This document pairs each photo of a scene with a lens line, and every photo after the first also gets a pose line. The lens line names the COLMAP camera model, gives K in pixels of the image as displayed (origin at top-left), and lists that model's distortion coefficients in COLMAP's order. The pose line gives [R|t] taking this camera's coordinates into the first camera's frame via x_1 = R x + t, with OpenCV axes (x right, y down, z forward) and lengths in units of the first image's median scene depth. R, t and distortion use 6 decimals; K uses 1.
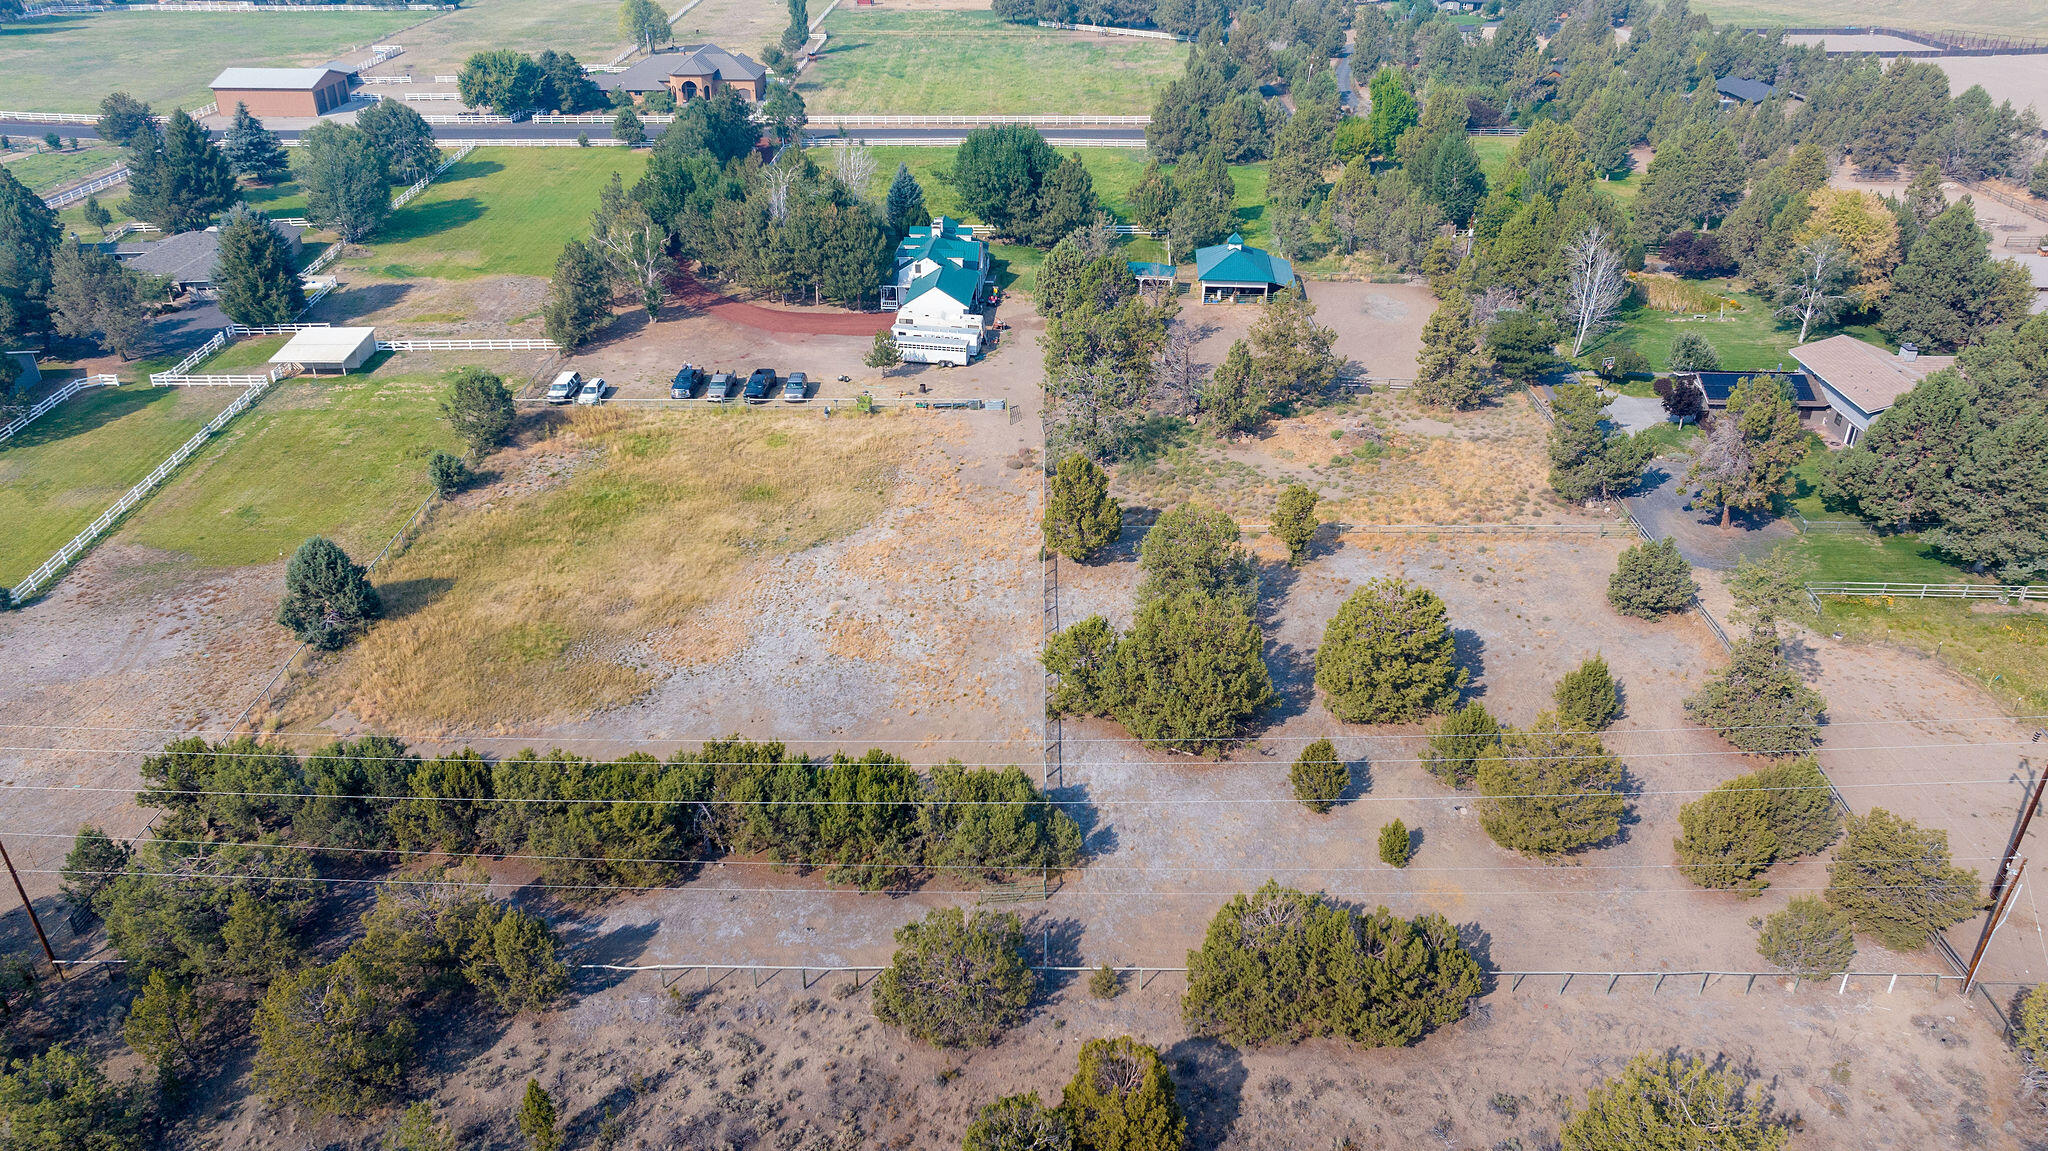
lens RADIAL K [[1440.2, 0, 1024.0], [0, 1440.2, 575.5], [0, 0, 1]] dist [-0.024871, 0.008760]
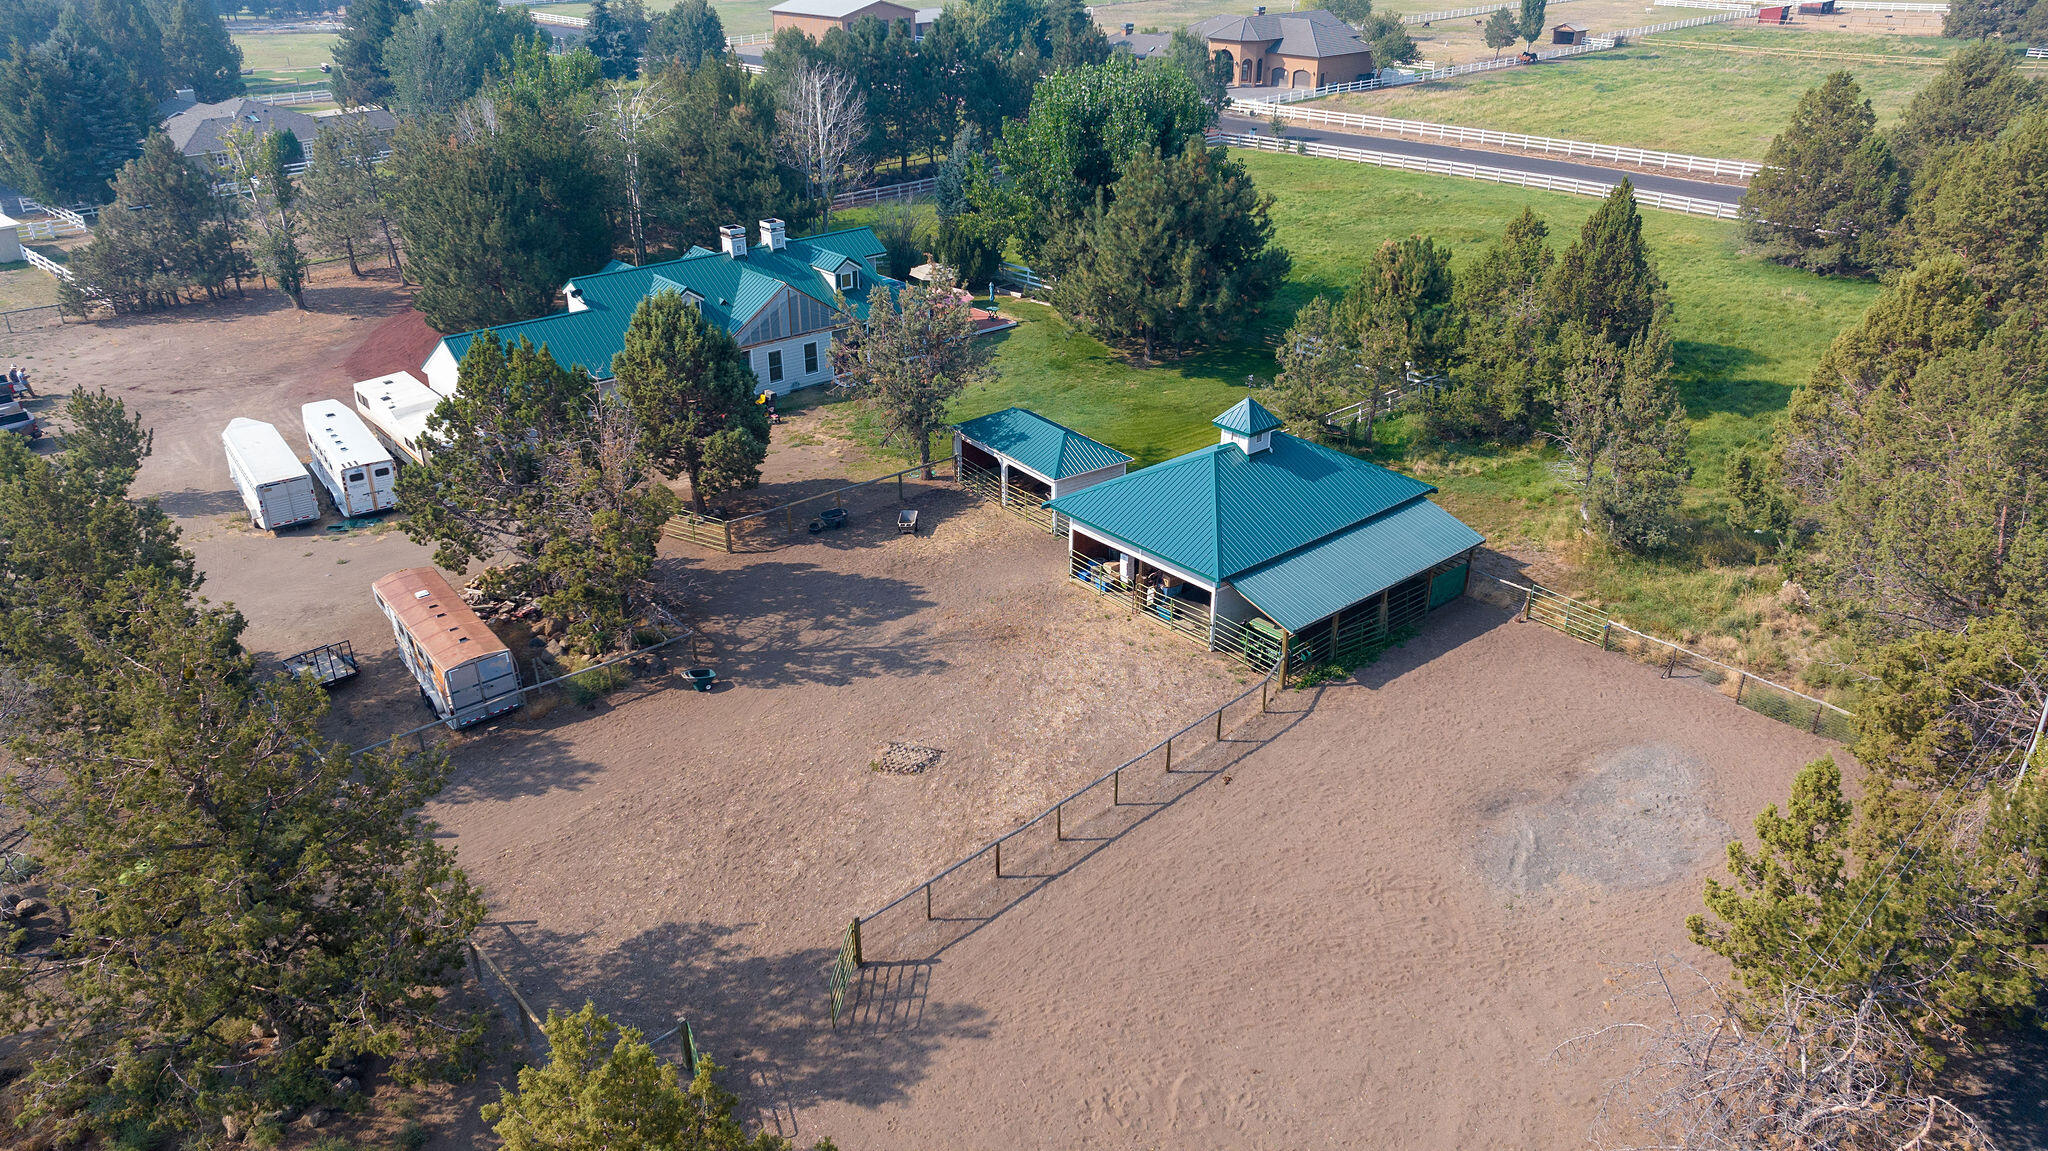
lens RADIAL K [[1464.4, 0, 1024.0], [0, 1464.4, 575.5], [0, 0, 1]] dist [-0.087076, 0.109005]
pose [[0.713477, 0.304587, -0.631014, 0.344626], [-0.337372, 0.938643, 0.071617, -0.223838], [0.614110, 0.161789, 0.772459, 0.787994]]
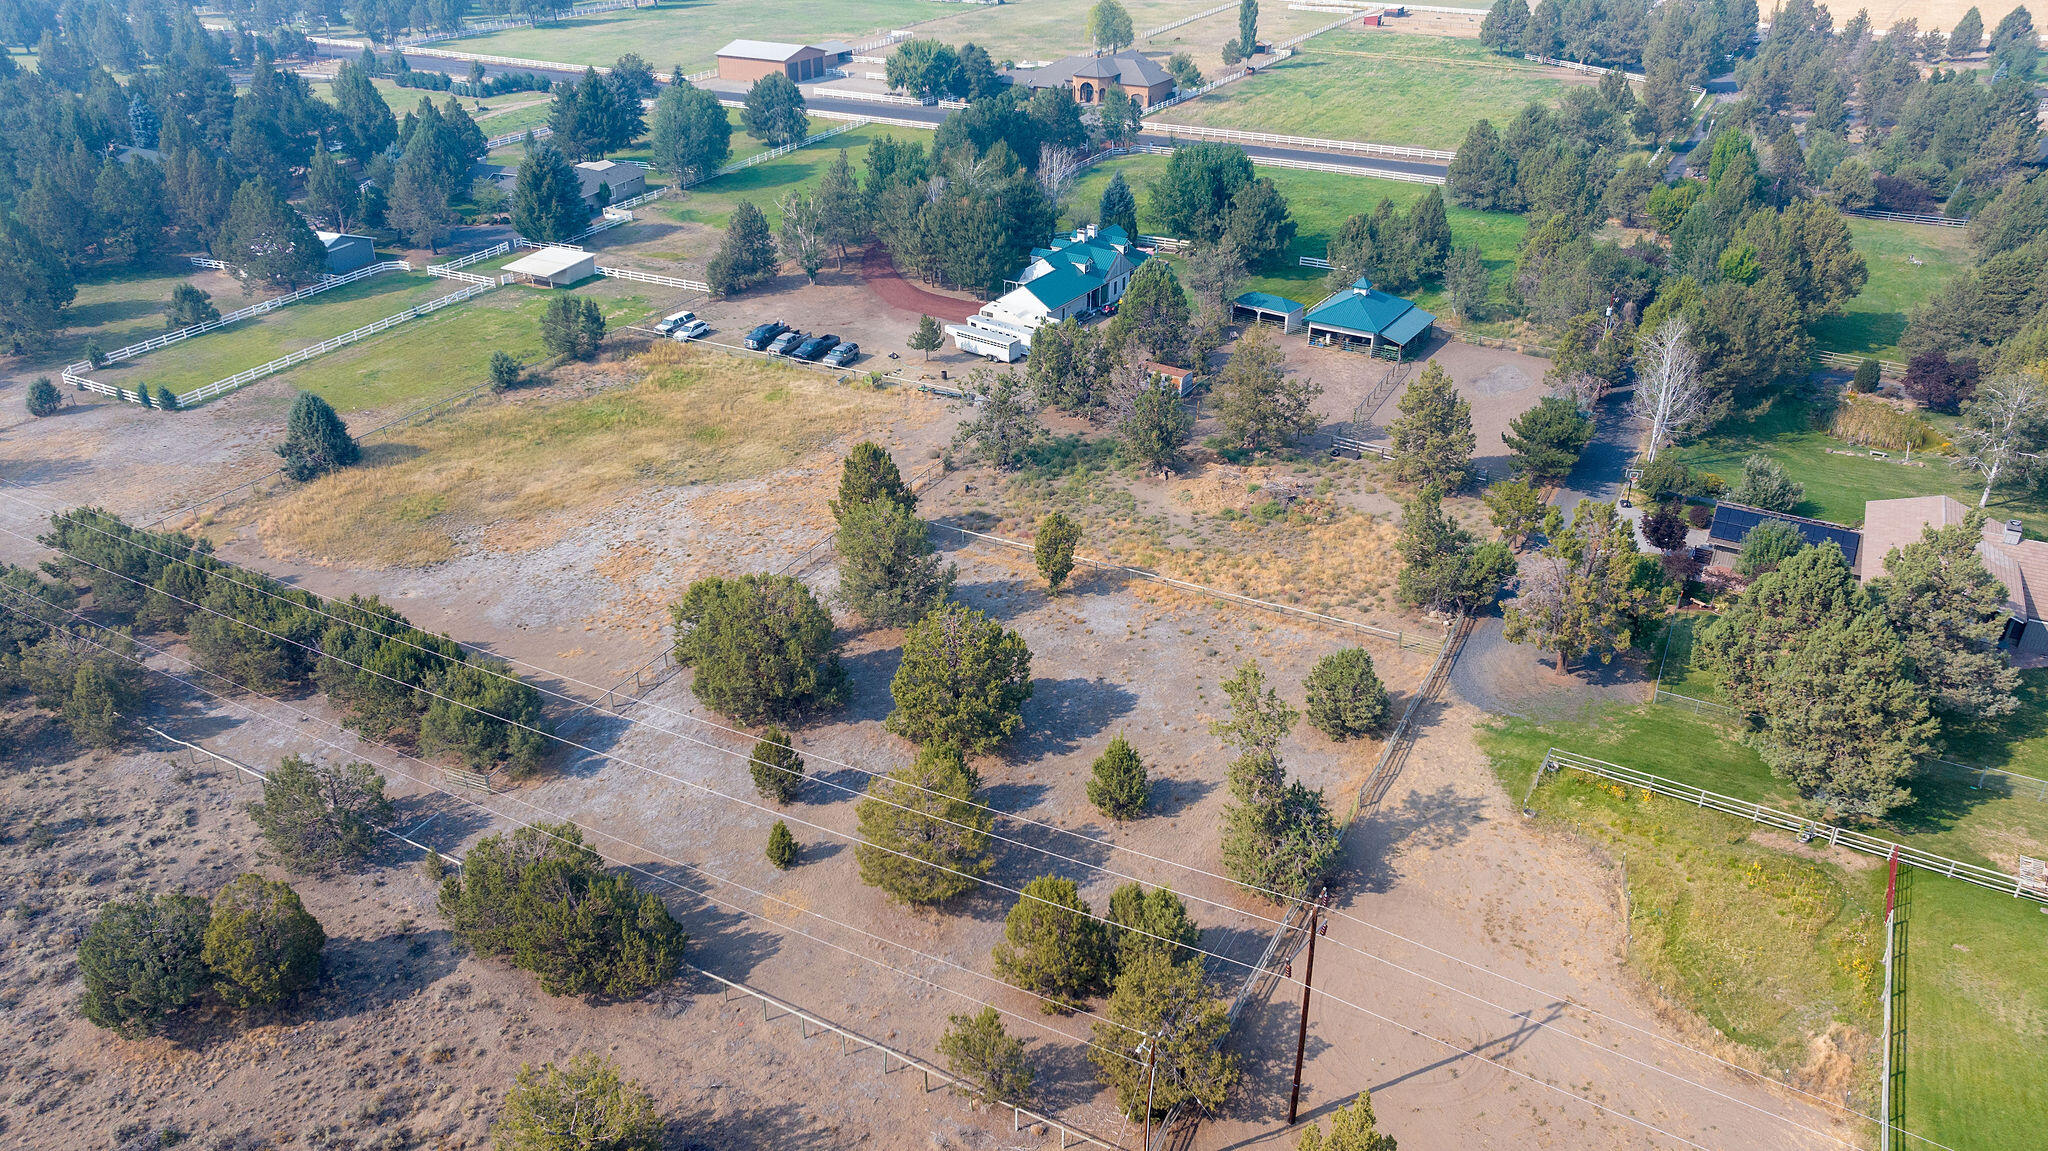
lens RADIAL K [[1440.2, 0, 1024.0], [0, 1440.2, 575.5], [0, 0, 1]] dist [-0.024871, 0.008760]
pose [[0.885615, 0.219216, -0.409427, 0.404399], [-0.223377, 0.973979, 0.038312, -0.037947], [0.407172, 0.057526, 0.911538, 0.072469]]
